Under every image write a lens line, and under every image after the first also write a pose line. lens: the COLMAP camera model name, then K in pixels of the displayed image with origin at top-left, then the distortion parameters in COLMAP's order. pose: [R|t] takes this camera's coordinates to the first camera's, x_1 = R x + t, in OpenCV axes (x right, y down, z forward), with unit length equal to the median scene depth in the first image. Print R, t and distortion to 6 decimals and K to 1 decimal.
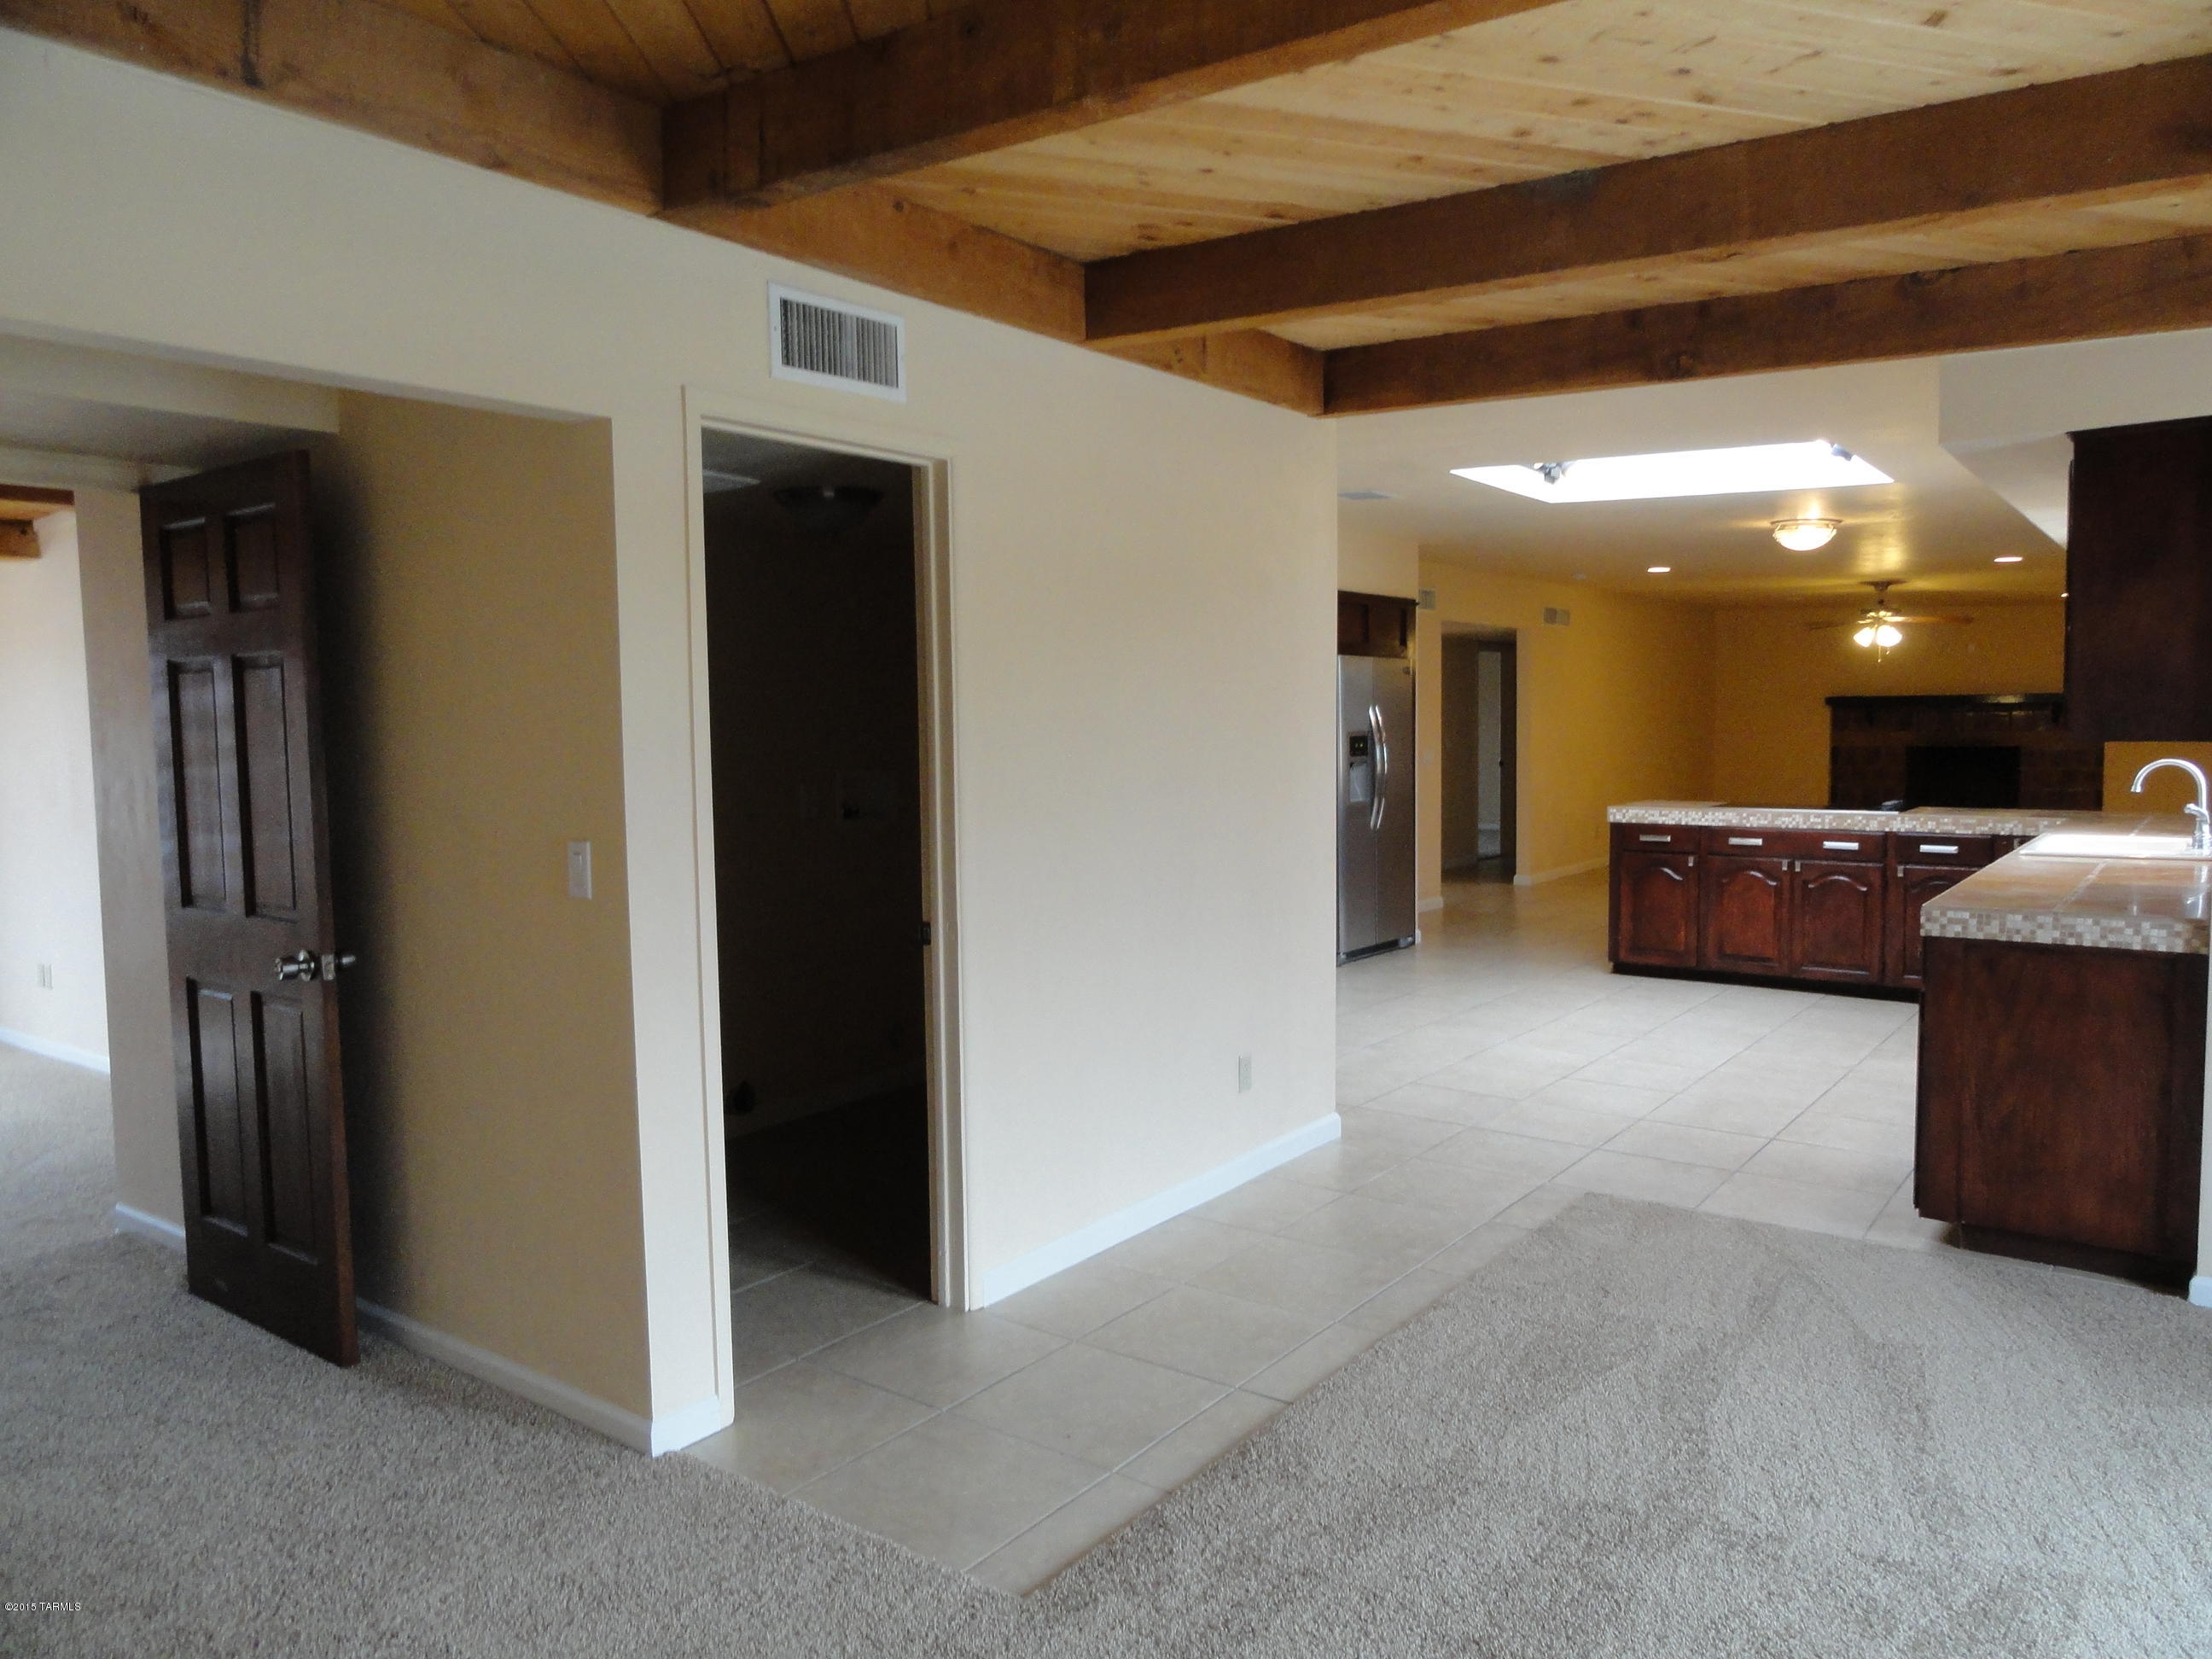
lens RADIAL K [[1515.7, 0, 1114.4], [0, 1515.7, 817.7], [0, 0, 1]] dist [-0.016309, 0.012525]
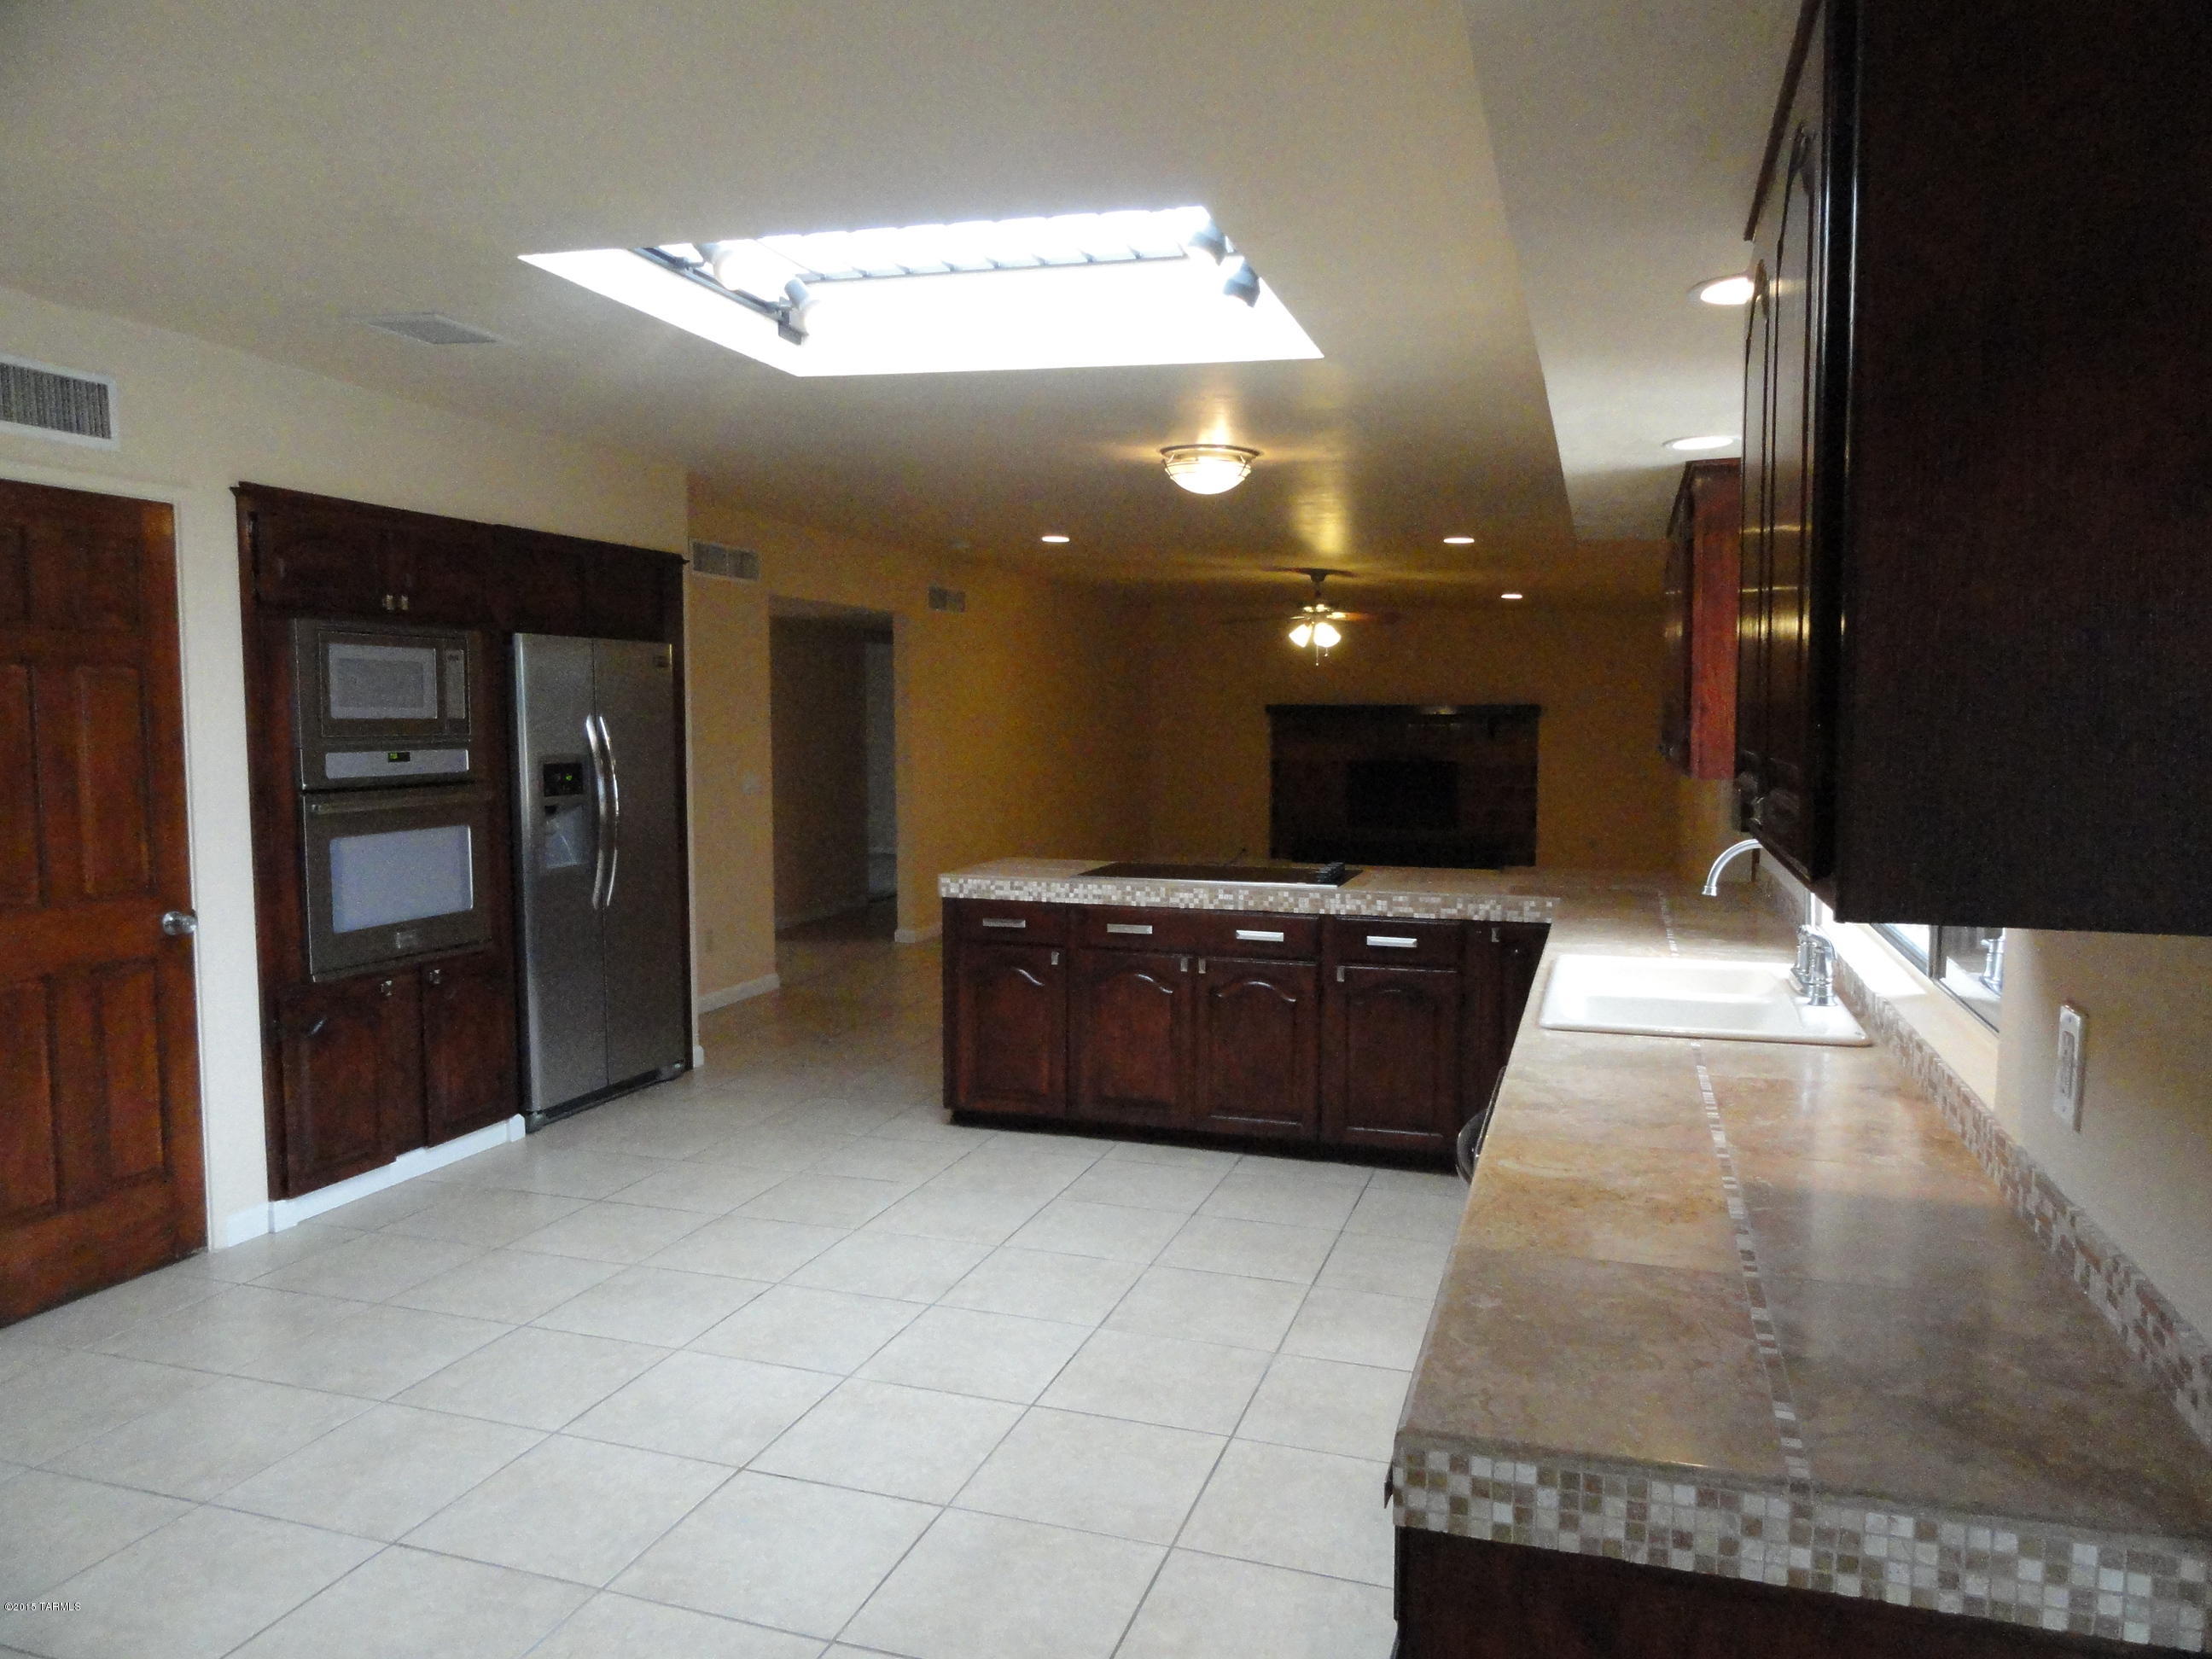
lens RADIAL K [[1515.7, 0, 1111.6], [0, 1515.7, 821.4], [0, 0, 1]] dist [-0.016309, 0.012525]
pose [[0.946483, -0.010248, 0.322592, 0.196920], [0.008794, 0.999944, 0.005965, -0.035816], [-0.322635, -0.002809, 0.946519, 0.375410]]
